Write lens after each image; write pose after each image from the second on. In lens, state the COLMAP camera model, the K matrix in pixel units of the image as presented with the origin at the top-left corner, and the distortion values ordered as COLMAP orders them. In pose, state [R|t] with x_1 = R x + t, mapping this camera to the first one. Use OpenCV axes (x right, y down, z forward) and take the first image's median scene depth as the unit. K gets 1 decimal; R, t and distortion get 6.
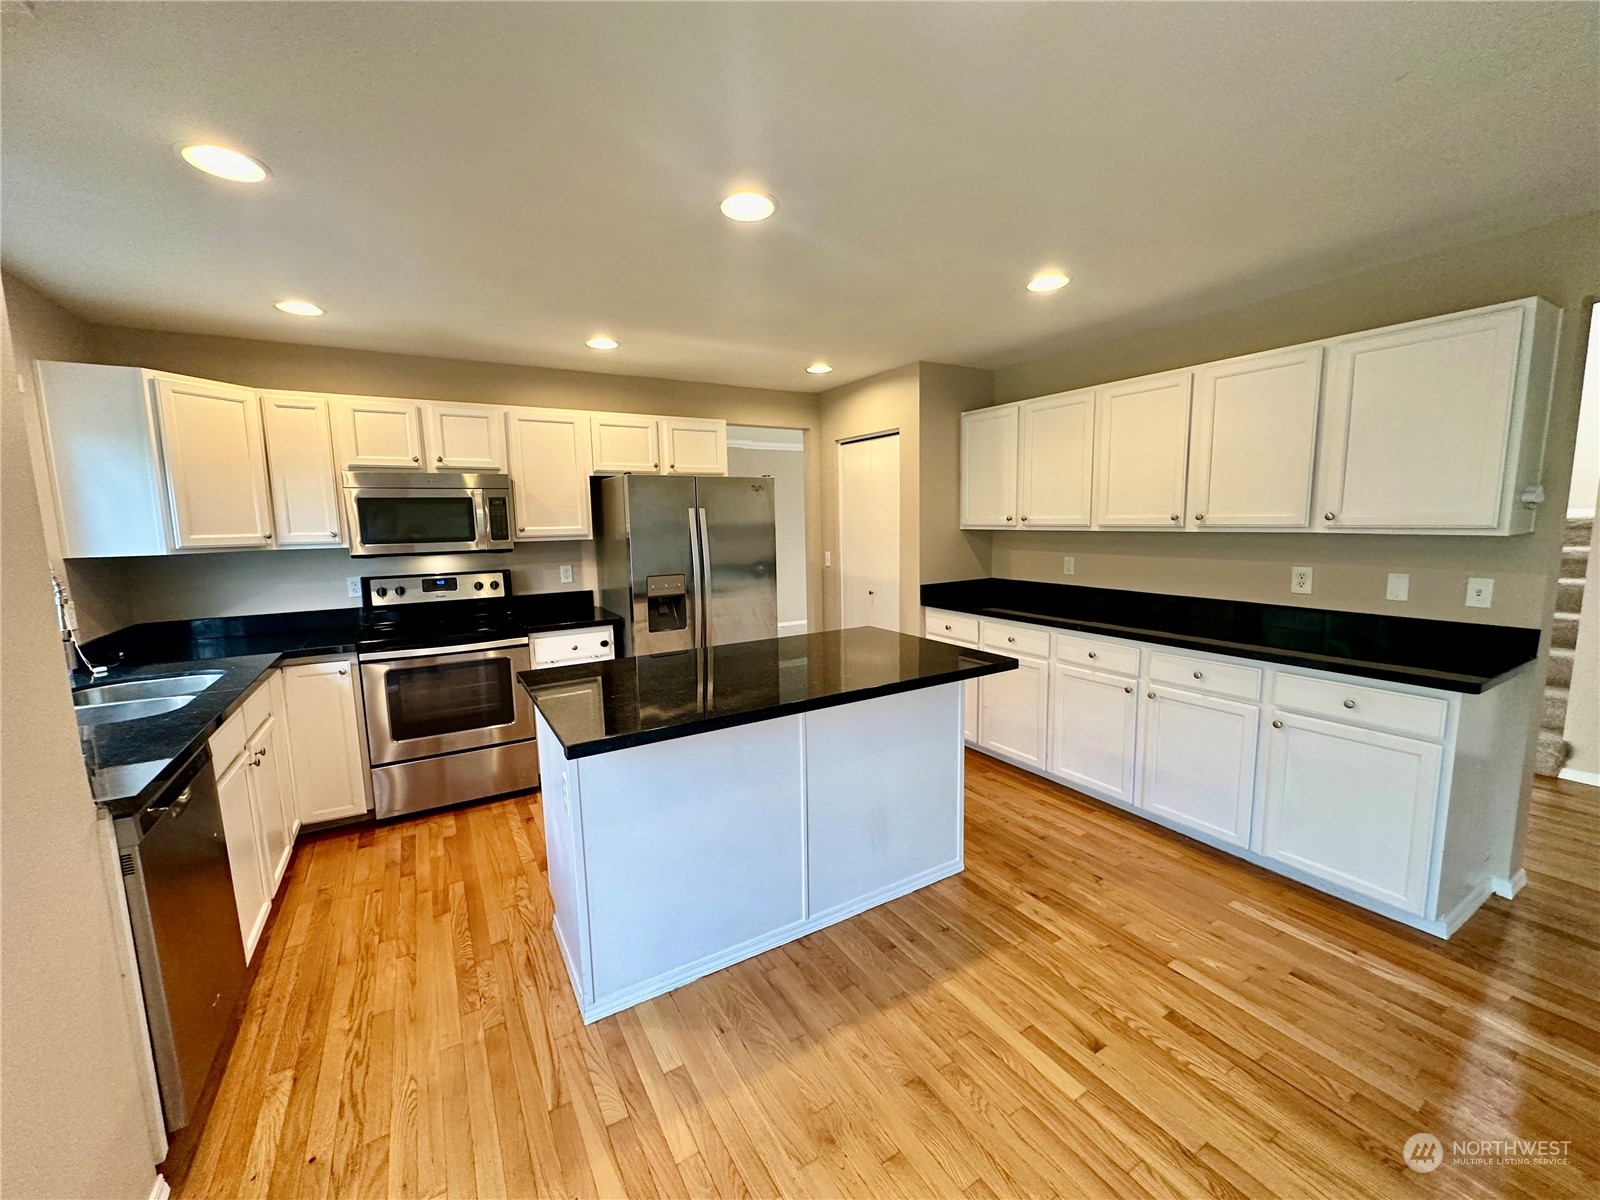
lens RADIAL K [[632.0, 0, 800.0], [0, 632.0, 600.0], [0, 0, 1]] dist [-0.002835, -0.000196]
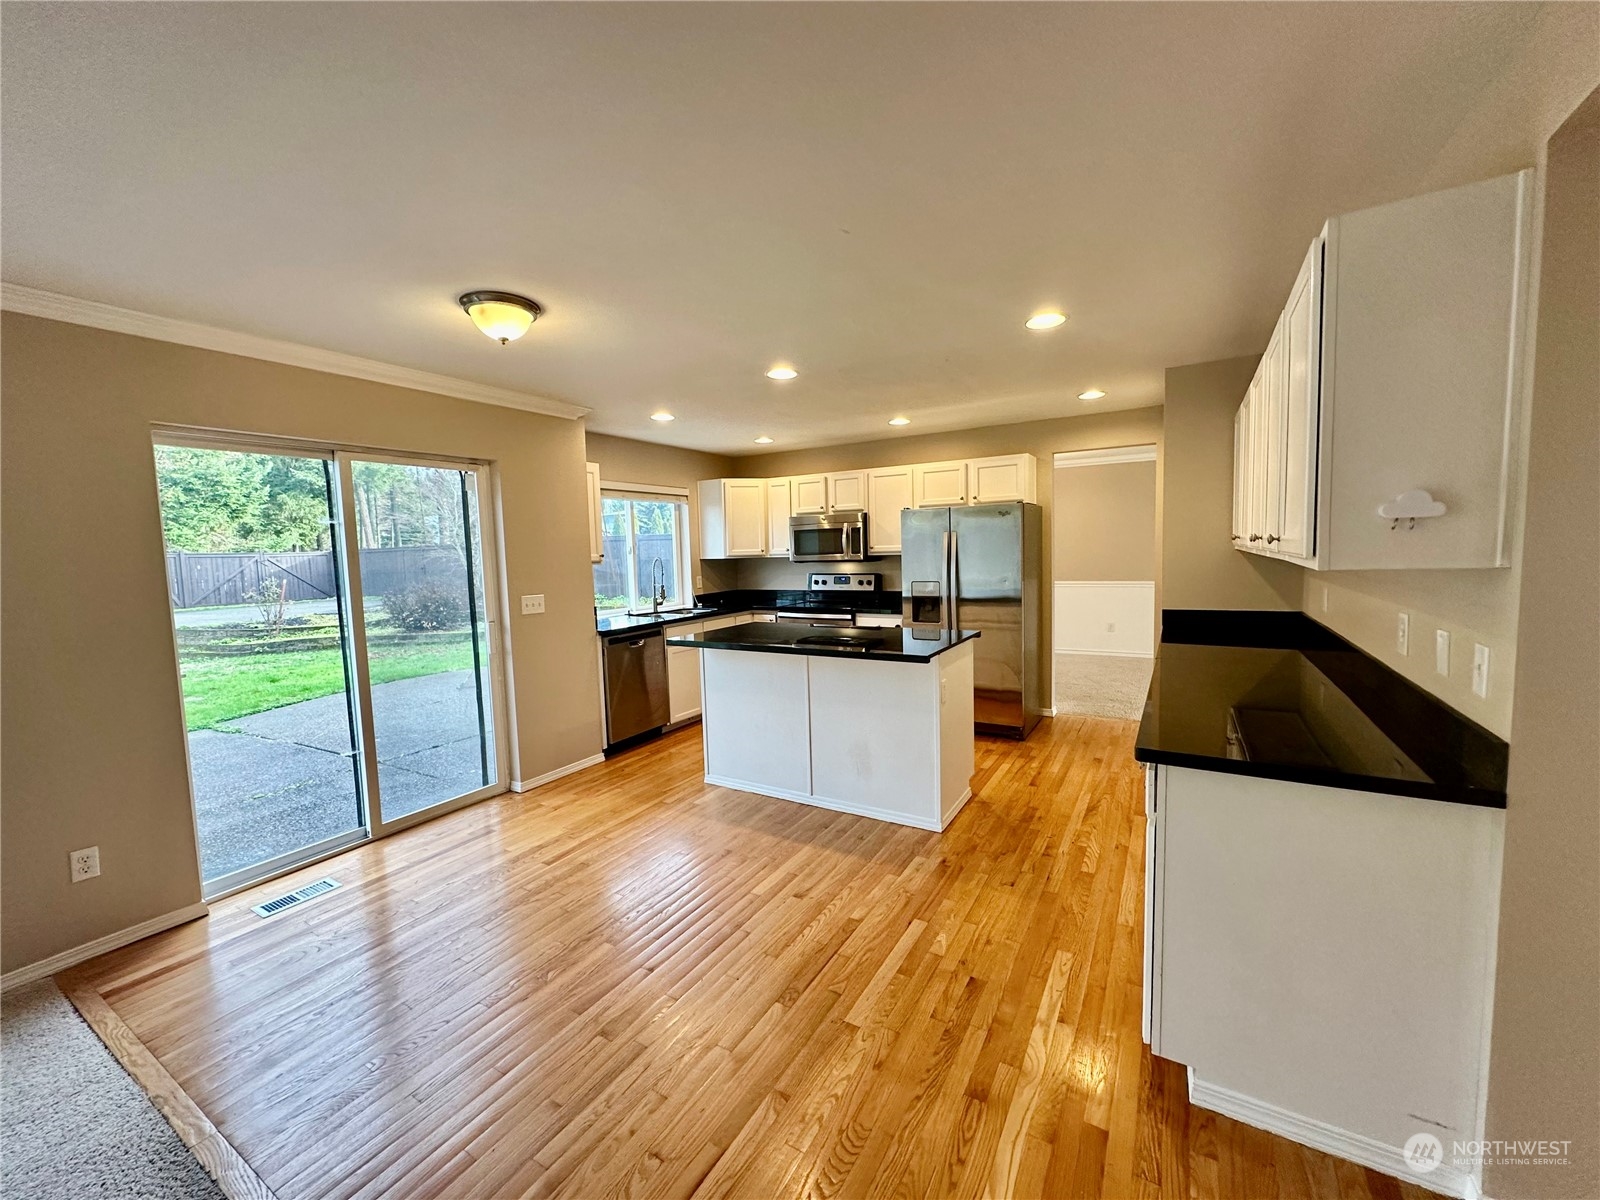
lens RADIAL K [[632.0, 0, 800.0], [0, 632.0, 600.0], [0, 0, 1]] dist [-0.002835, -0.000196]
pose [[0.471709, 0.076651, -0.878416, 1.039932], [-0.092405, 0.995026, 0.037206, -0.030423], [0.876899, 0.063619, 0.476446, 0.143788]]
